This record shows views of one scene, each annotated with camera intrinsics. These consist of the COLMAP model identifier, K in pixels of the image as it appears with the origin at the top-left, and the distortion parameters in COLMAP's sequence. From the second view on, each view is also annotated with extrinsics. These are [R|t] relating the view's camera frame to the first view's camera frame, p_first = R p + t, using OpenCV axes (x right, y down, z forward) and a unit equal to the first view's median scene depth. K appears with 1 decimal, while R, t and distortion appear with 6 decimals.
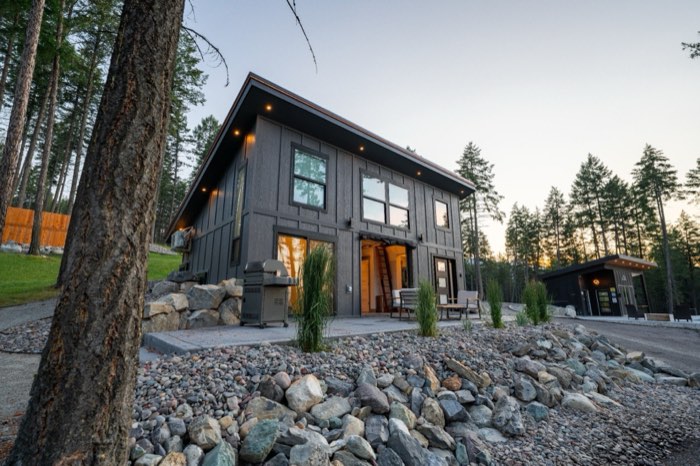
lens RADIAL K [[315.2, 0, 350.0], [0, 315.2, 233.0], [0, 0, 1]] dist [-0.000031, -0.000166]
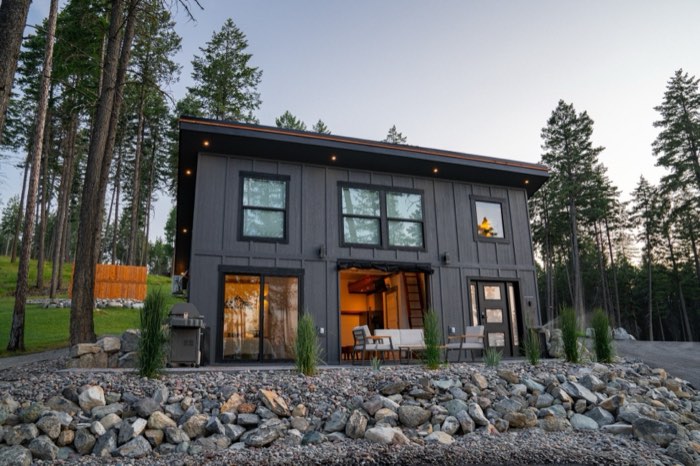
lens RADIAL K [[489.0, 0, 350.0], [0, 489.0, 233.0], [0, 0, 1]] dist [-0.073081, 0.002839]
pose [[0.923461, -0.117151, -0.365370, 0.514440], [0.103079, 0.992989, -0.057857, 0.003482], [0.369586, 0.015767, 0.929063, -0.162791]]
